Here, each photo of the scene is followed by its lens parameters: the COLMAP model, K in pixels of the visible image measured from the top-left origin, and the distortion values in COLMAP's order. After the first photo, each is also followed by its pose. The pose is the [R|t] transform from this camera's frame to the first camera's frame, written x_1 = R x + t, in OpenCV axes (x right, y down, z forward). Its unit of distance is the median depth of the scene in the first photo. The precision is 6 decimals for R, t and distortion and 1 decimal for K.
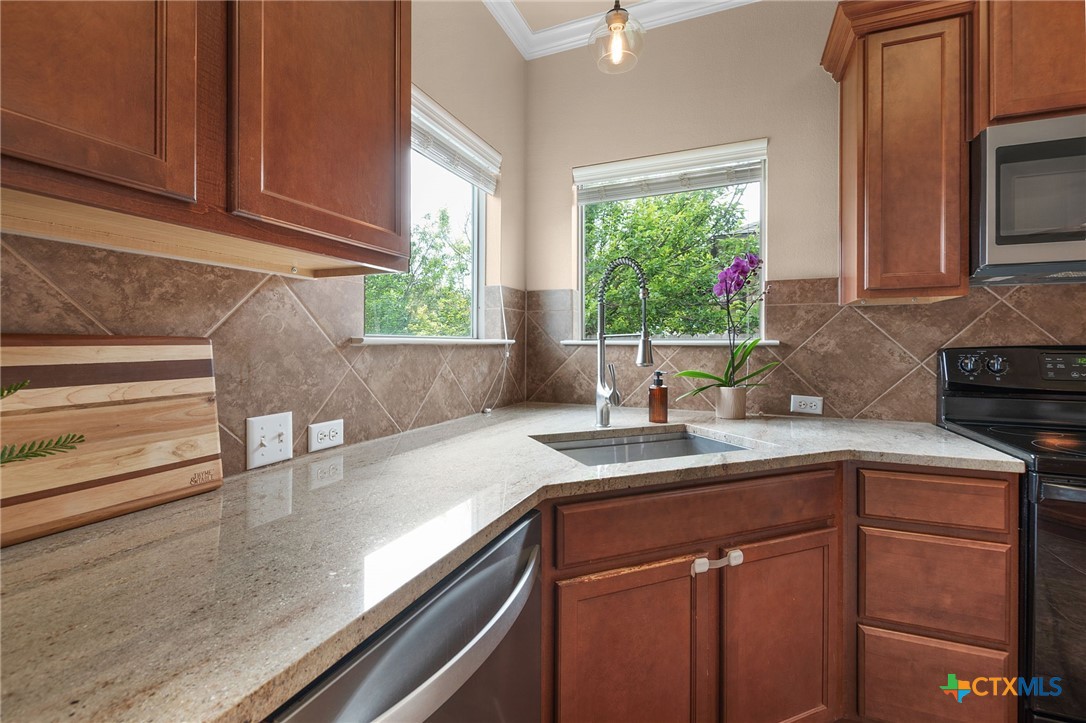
lens RADIAL K [[474.3, 0, 544.7], [0, 474.3, 343.9], [0, 0, 1]] dist [0.001400, 0.000221]
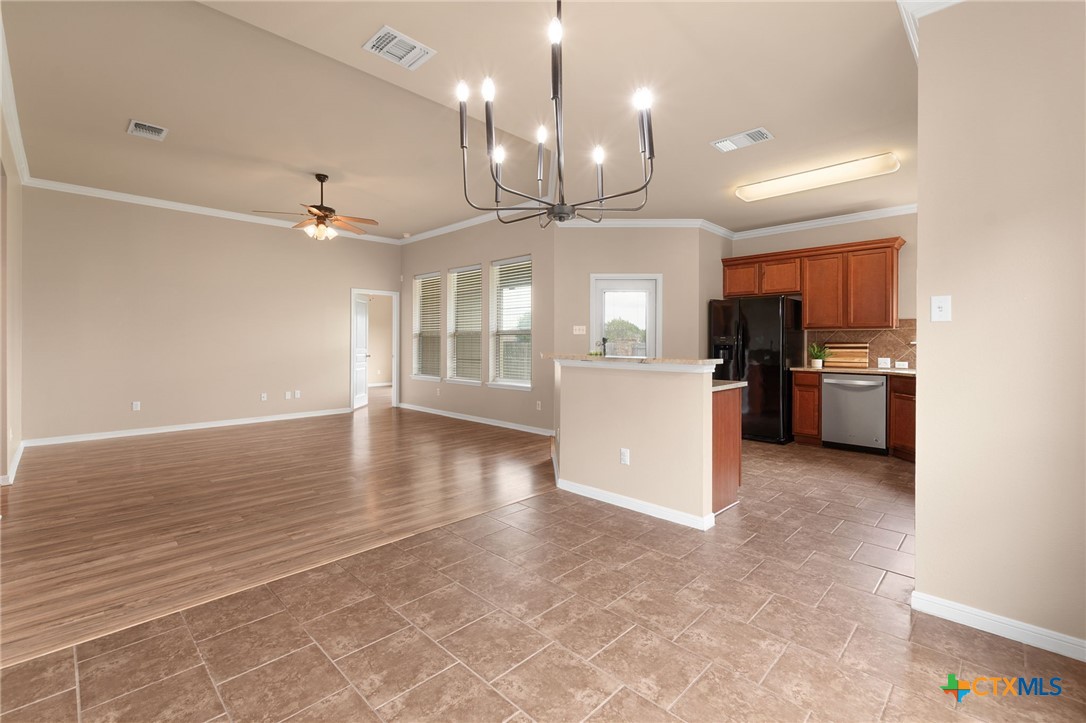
lens RADIAL K [[474.3, 0, 544.7], [0, 474.3, 343.9], [0, 0, 1]] dist [0.001400, 0.000221]
pose [[-0.377585, -0.003845, -0.925967, 5.154435], [-0.000983, 0.999992, -0.003751, 0.022053], [0.925974, -0.000507, -0.377586, -0.399982]]
